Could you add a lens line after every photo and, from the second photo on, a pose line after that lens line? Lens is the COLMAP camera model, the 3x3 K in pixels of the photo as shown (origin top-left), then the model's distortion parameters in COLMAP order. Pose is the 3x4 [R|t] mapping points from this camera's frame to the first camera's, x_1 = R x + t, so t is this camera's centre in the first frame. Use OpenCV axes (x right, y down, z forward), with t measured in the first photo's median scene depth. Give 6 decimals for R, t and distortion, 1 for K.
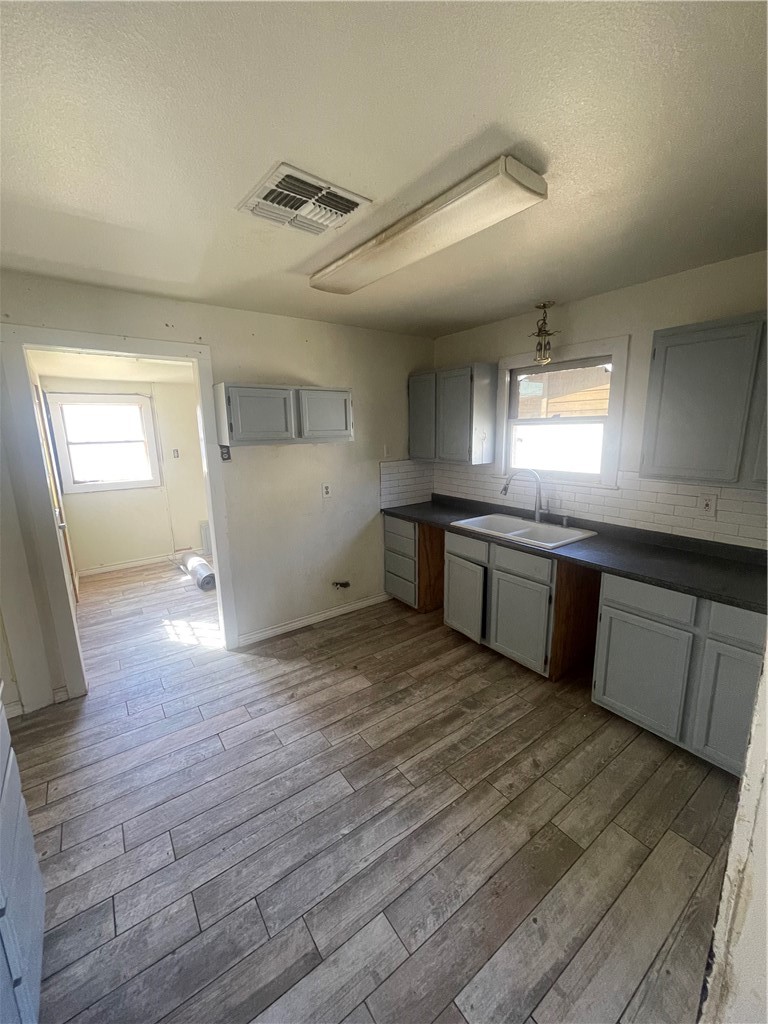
lens RADIAL K [[413.2, 0, 383.4], [0, 413.2, 512.7], [0, 0, 1]] dist [-0.001441, 0.000891]
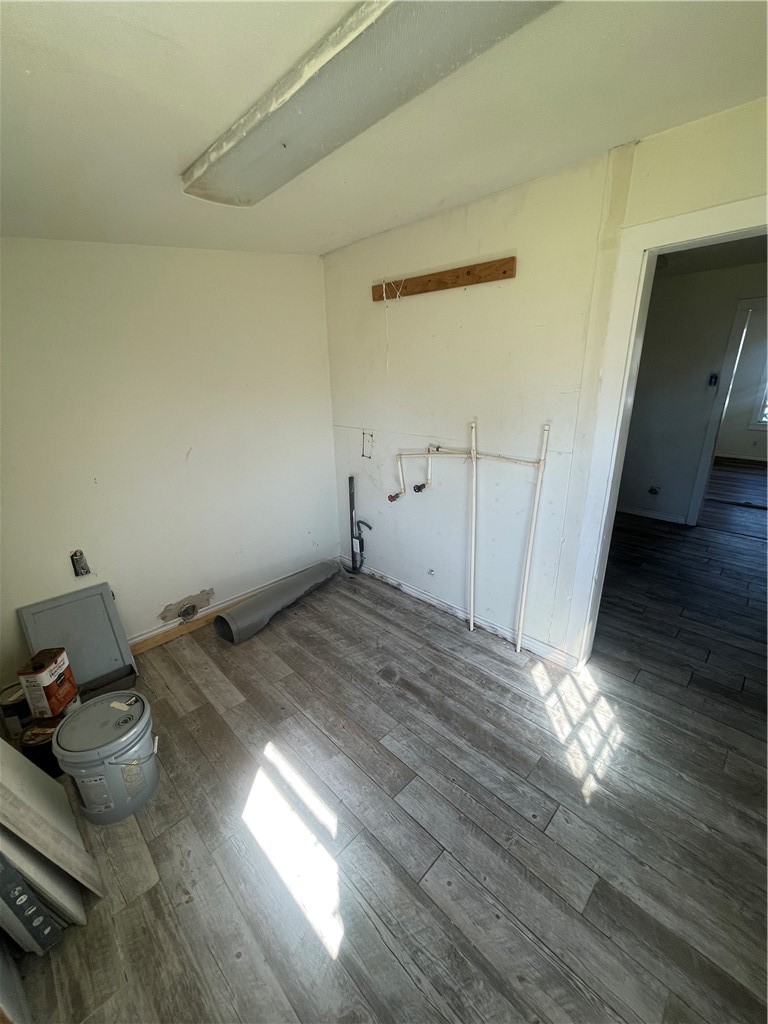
lens RADIAL K [[413.2, 0, 383.4], [0, 413.2, 512.7], [0, 0, 1]] dist [-0.001441, 0.000891]
pose [[-0.163074, -0.305986, 0.937966, -1.220052], [0.228839, 0.913035, 0.337638, -0.346714], [-0.959708, 0.269704, -0.078871, 1.720998]]
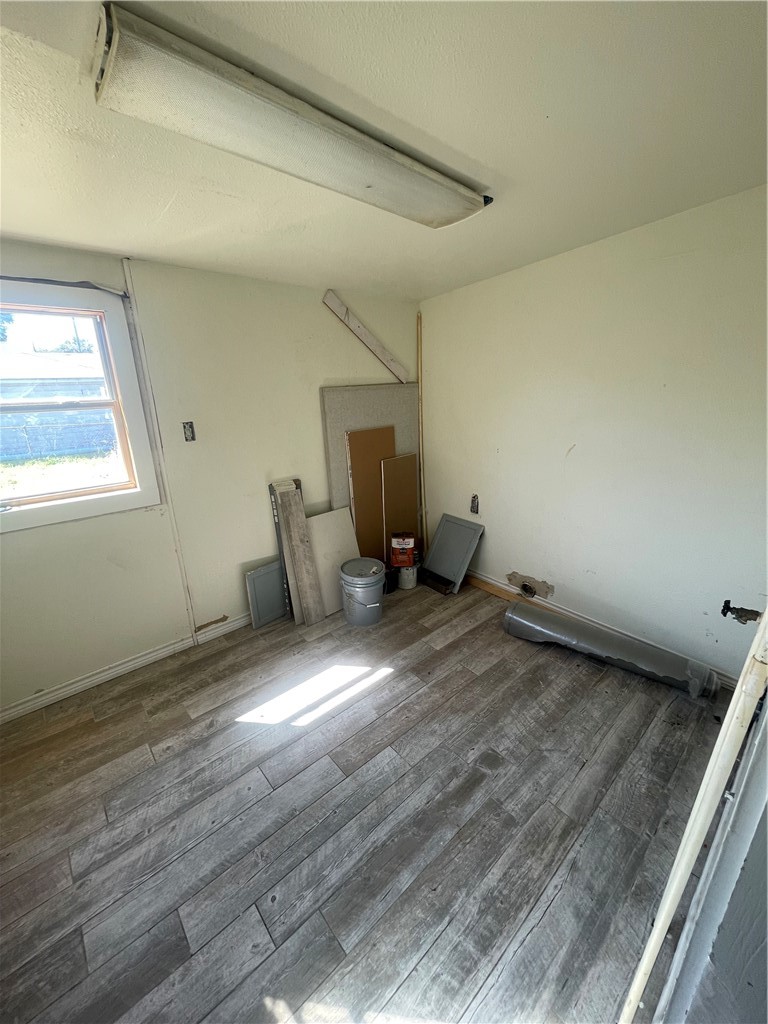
lens RADIAL K [[413.2, 0, 383.4], [0, 413.2, 512.7], [0, 0, 1]] dist [-0.001441, 0.000891]
pose [[0.995012, -0.026091, 0.096286, -0.690163], [0.015537, 0.993945, 0.108773, -0.206331], [-0.098541, -0.106735, 0.989392, 1.066234]]
